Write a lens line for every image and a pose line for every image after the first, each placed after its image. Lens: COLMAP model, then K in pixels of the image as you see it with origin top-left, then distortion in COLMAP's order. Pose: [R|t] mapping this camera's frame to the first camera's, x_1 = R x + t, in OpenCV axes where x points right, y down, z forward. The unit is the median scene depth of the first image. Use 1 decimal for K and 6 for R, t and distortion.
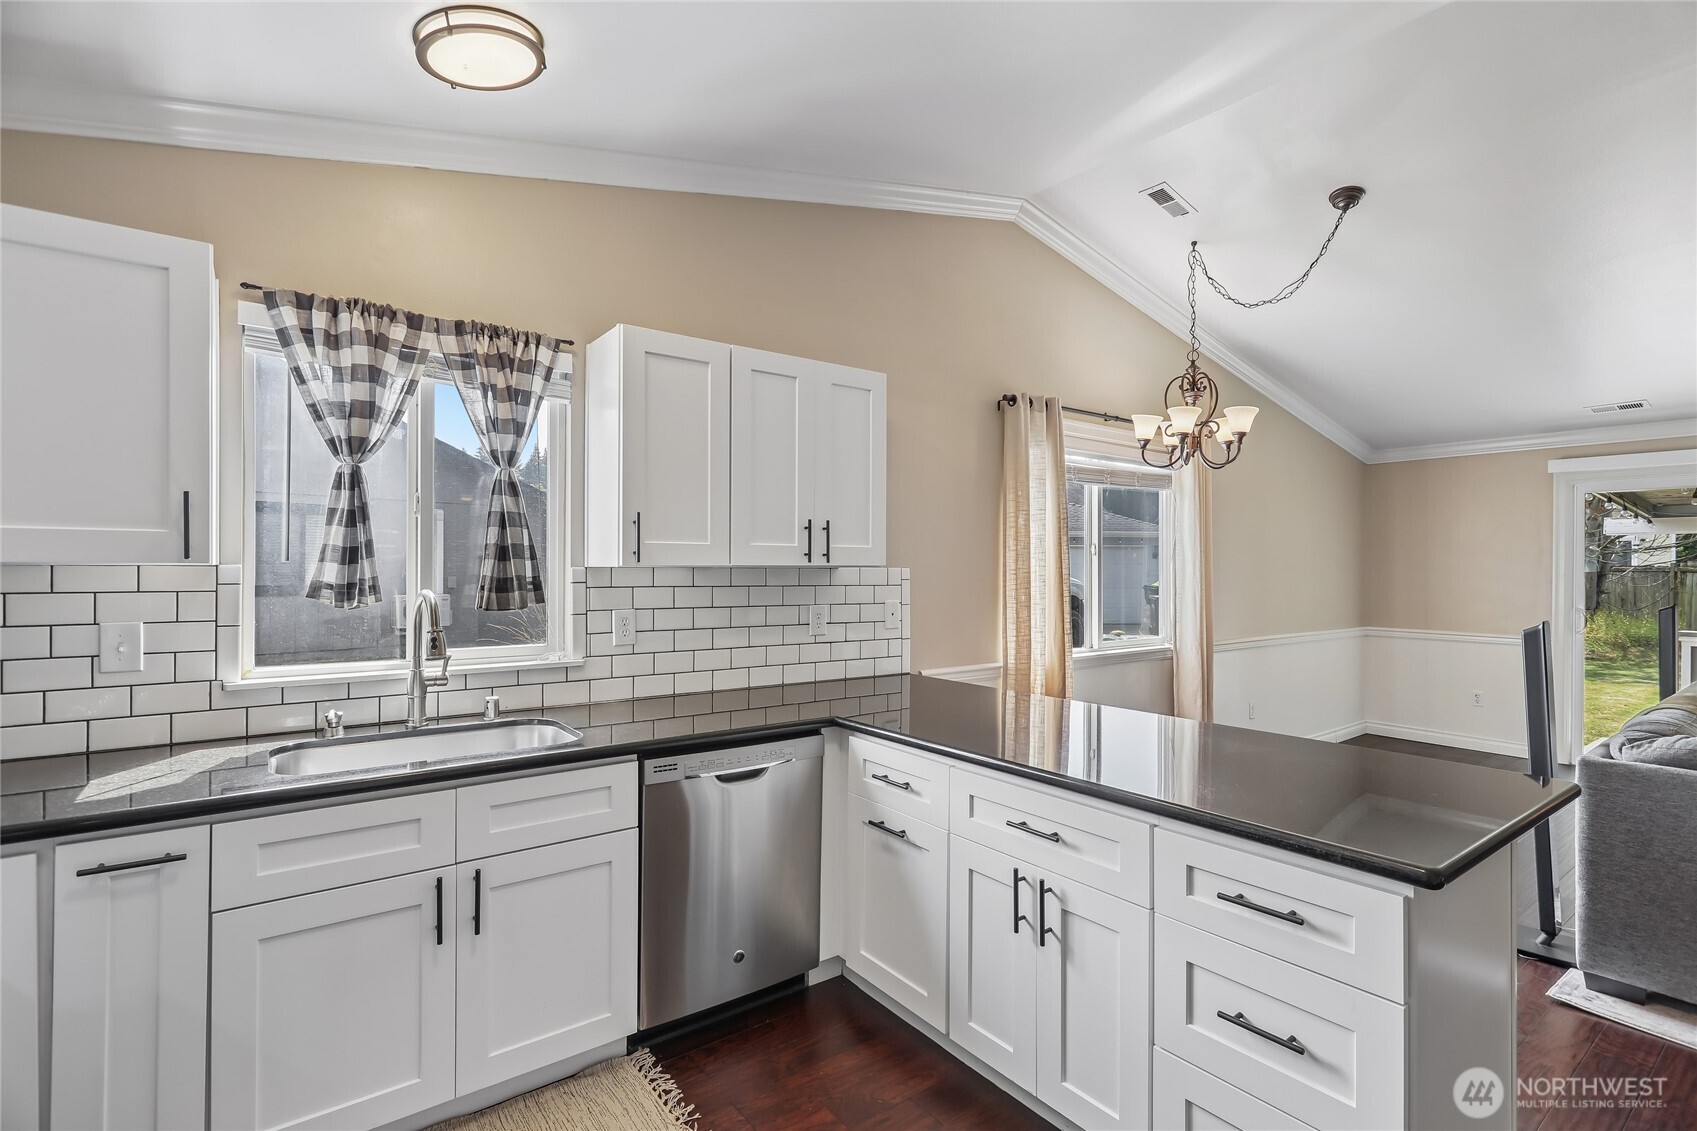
lens RADIAL K [[797.8, 0, 846.0], [0, 797.8, 577.2], [0, 0, 1]] dist [-0.004893, 0.000851]
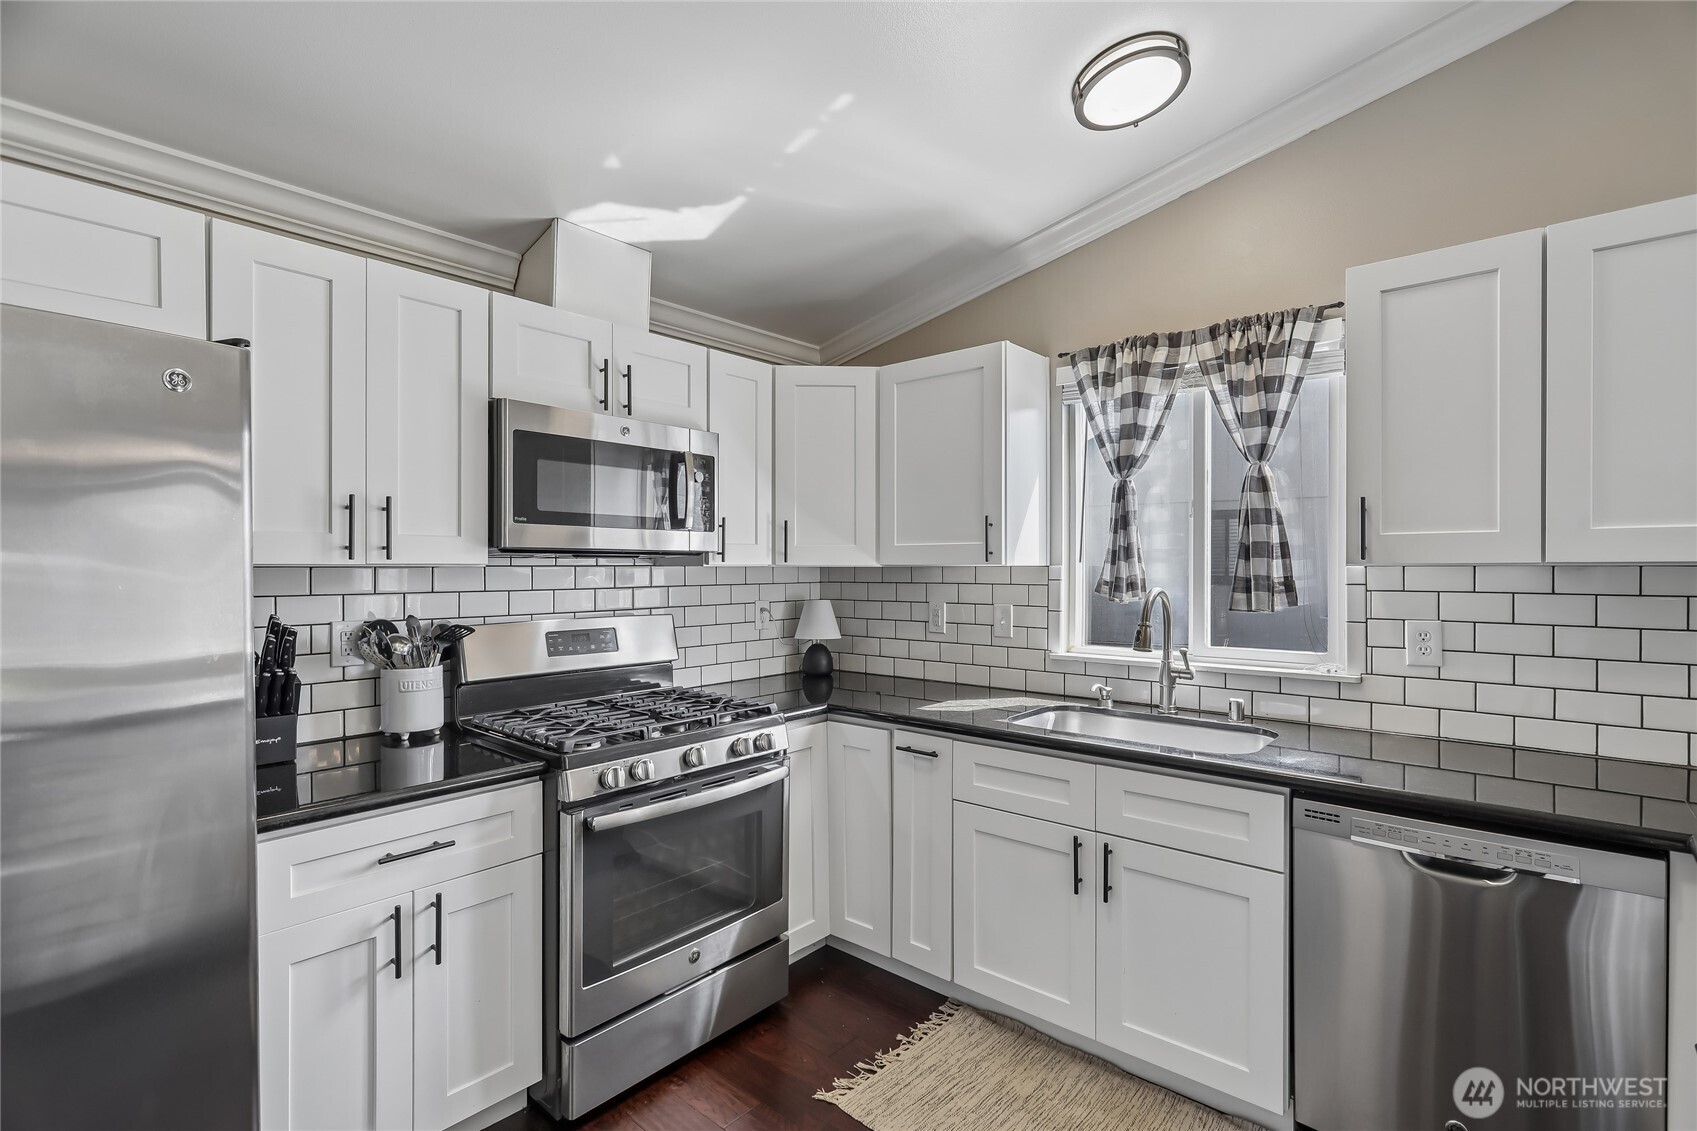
lens RADIAL K [[797.8, 0, 840.6], [0, 797.8, 574.6], [0, 0, 1]] dist [-0.004893, 0.000851]
pose [[0.201820, 0.006462, -0.979401, 0.435234], [-0.008318, 0.999953, 0.004883, -0.003586], [0.979387, 0.007161, 0.201865, 0.340592]]
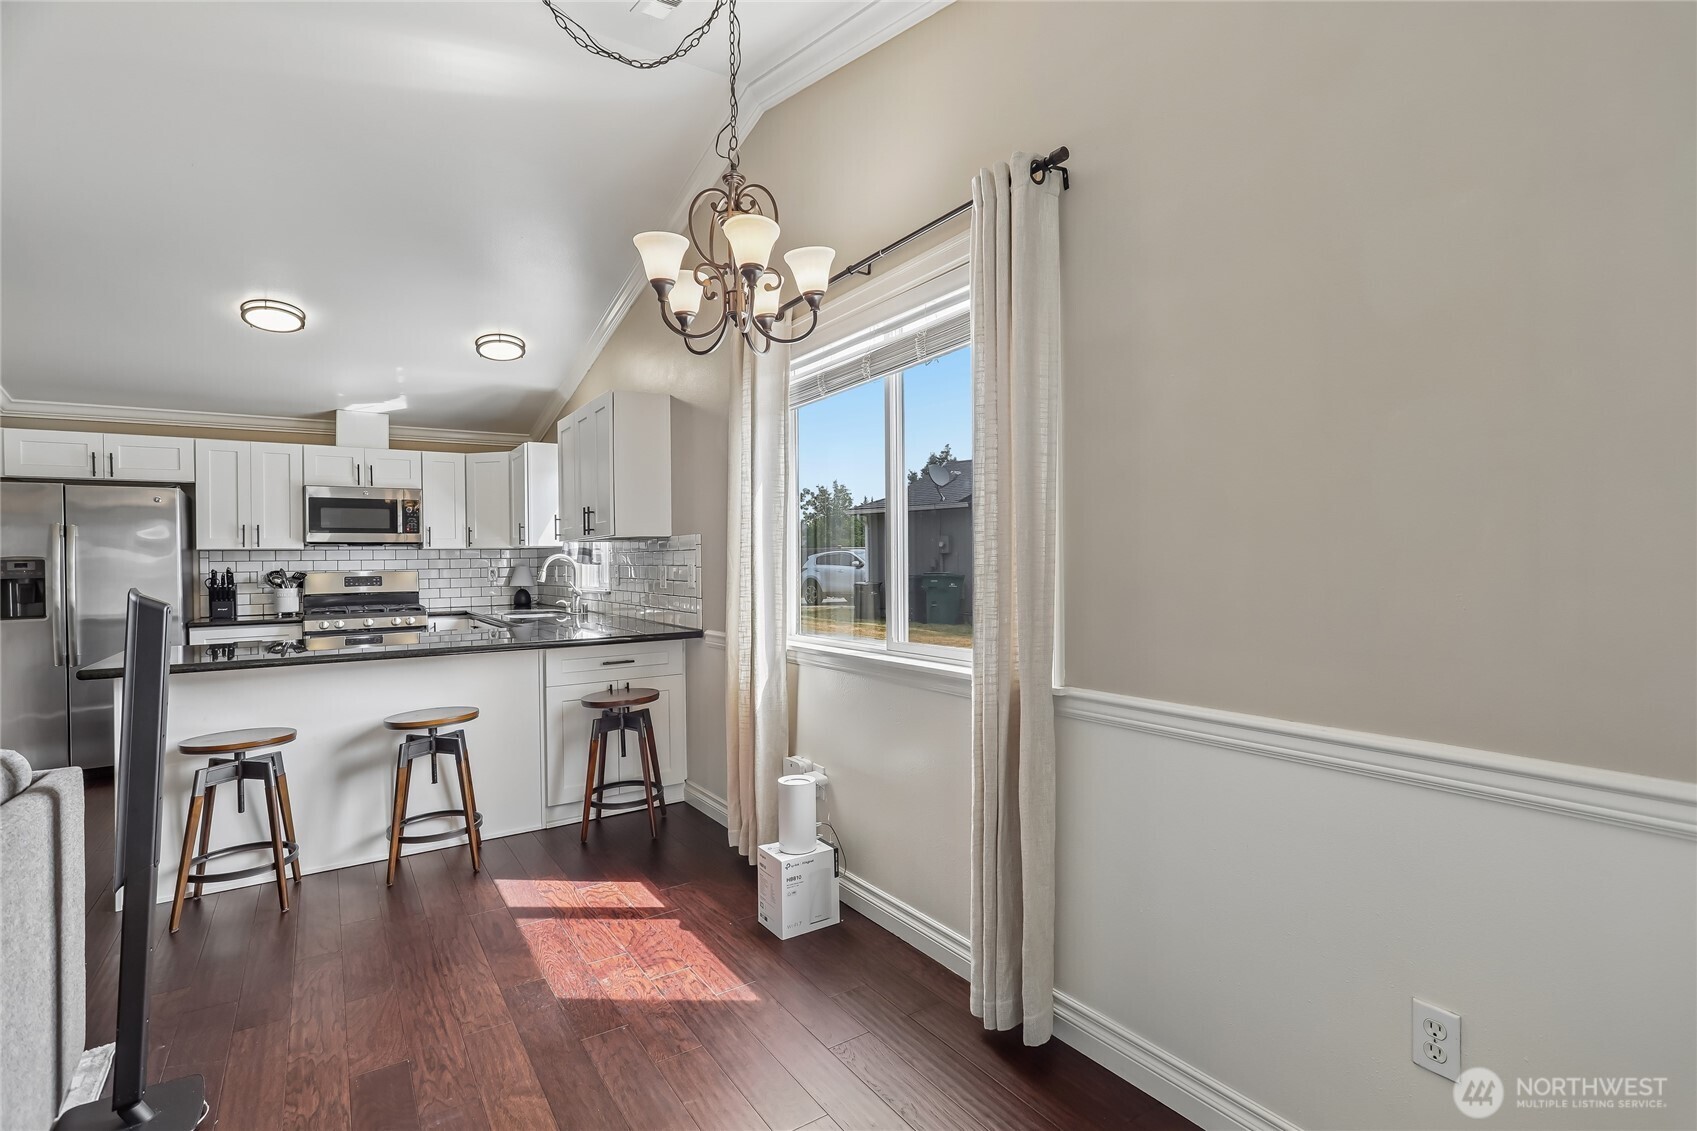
lens RADIAL K [[797.8, 0, 850.3], [0, 797.8, 566.0], [0, 0, 1]] dist [-0.004893, 0.000851]
pose [[-0.060867, 0.000371, -0.998146, 1.811488], [0.006556, 0.999979, -0.000028, 0.058032], [0.998124, -0.006546, -0.060868, 1.982236]]
